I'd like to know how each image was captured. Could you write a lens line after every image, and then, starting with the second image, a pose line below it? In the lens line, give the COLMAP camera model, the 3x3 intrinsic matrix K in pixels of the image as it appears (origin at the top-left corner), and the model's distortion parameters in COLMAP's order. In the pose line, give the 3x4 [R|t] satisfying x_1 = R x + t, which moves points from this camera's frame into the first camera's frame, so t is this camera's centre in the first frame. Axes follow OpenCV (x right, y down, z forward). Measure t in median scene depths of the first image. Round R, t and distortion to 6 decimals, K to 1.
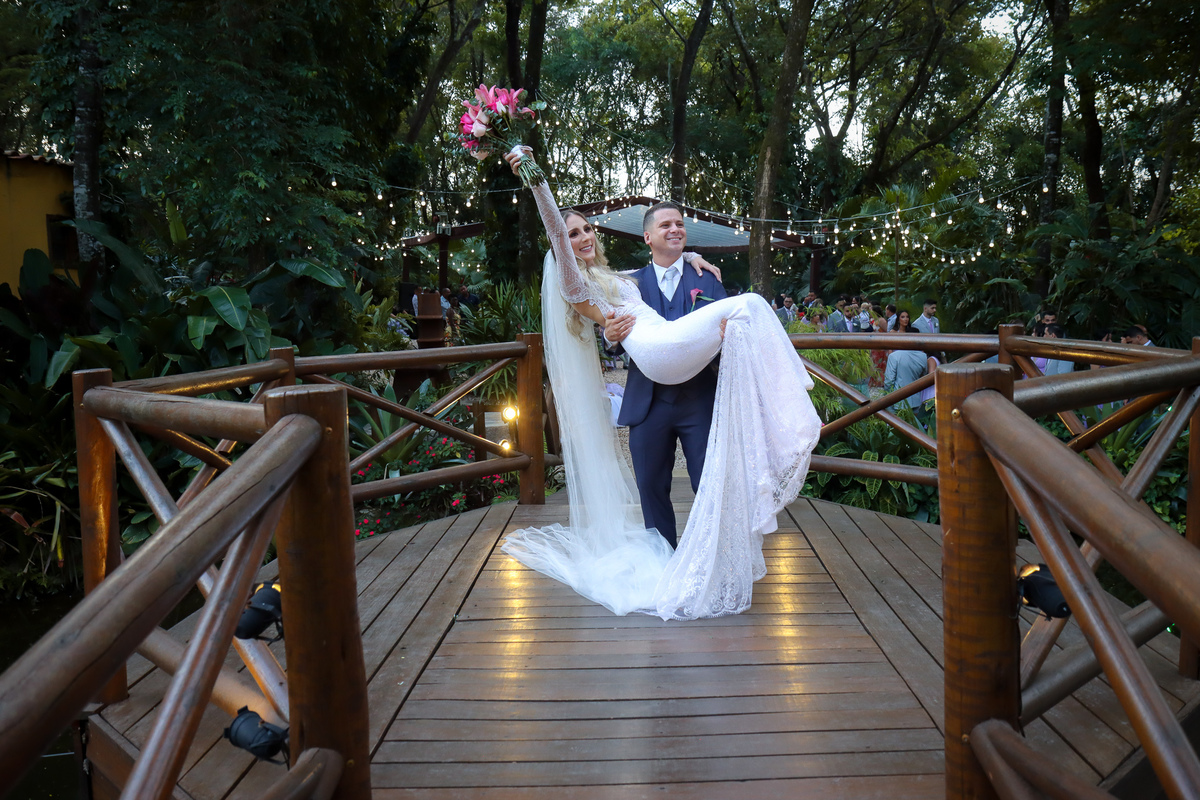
lens RADIAL K [[1112.1, 0, 595.8], [0, 1112.1, 408.6], [0, 0, 1]] dist [-0.010351, -0.015140]
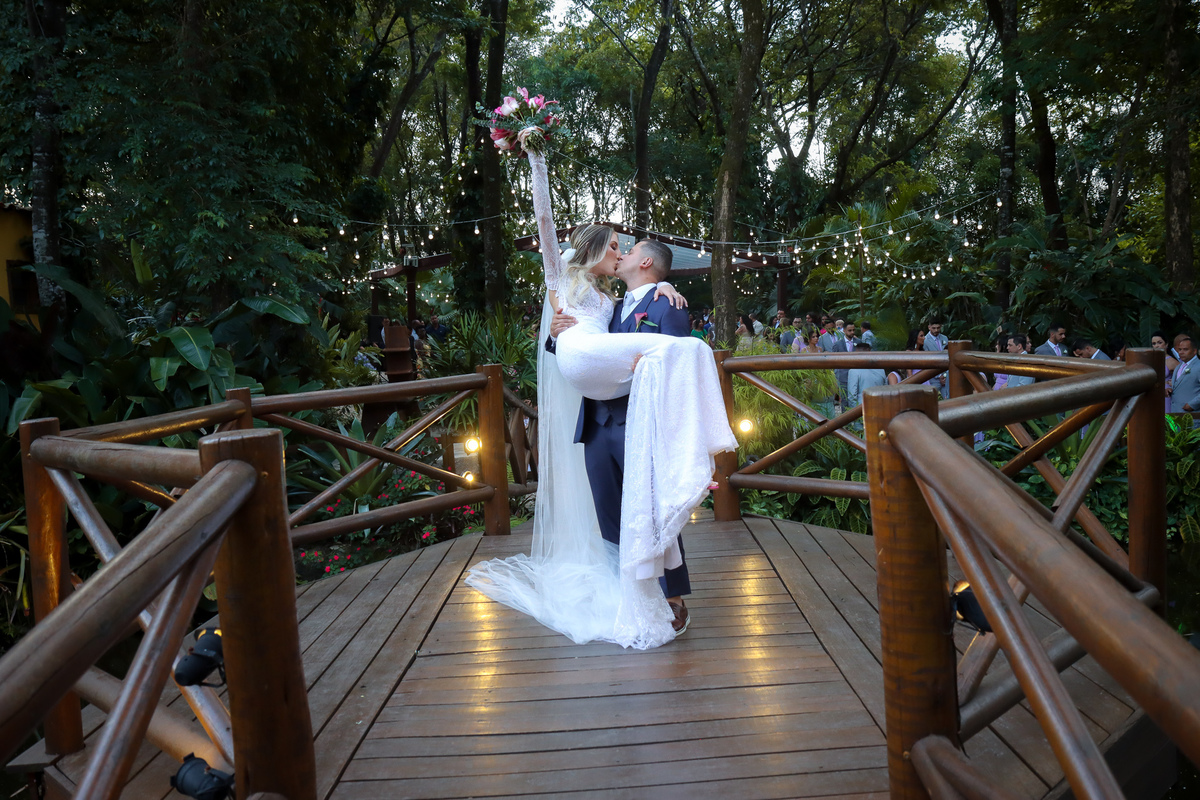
lens RADIAL K [[1113.9, 0, 600.0], [0, 1113.9, 400.0], [0, 0, 1]] dist [-0.006743, -0.032903]
pose [[0.999069, -0.035496, 0.024516, 0.007967], [0.036207, 0.998918, -0.029200, -0.001455], [-0.023453, 0.030060, 0.999273, -0.003538]]
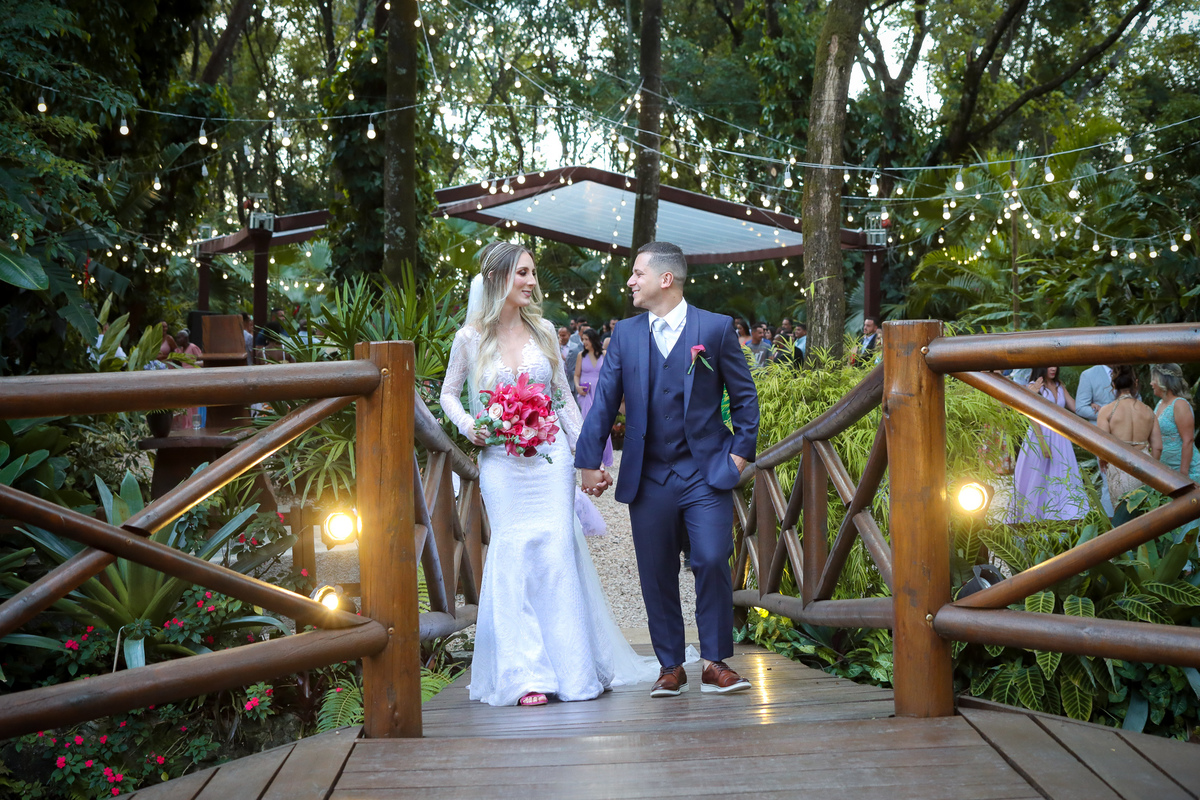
lens RADIAL K [[1658.3, 0, 590.4], [0, 1658.3, 397.9], [0, 0, 1]] dist [-0.091746, -0.066593]
pose [[0.998779, -0.007502, 0.048834, -0.005896], [0.011021, 0.997330, -0.072191, 0.001146], [-0.048162, 0.072641, 0.996195, 0.192142]]
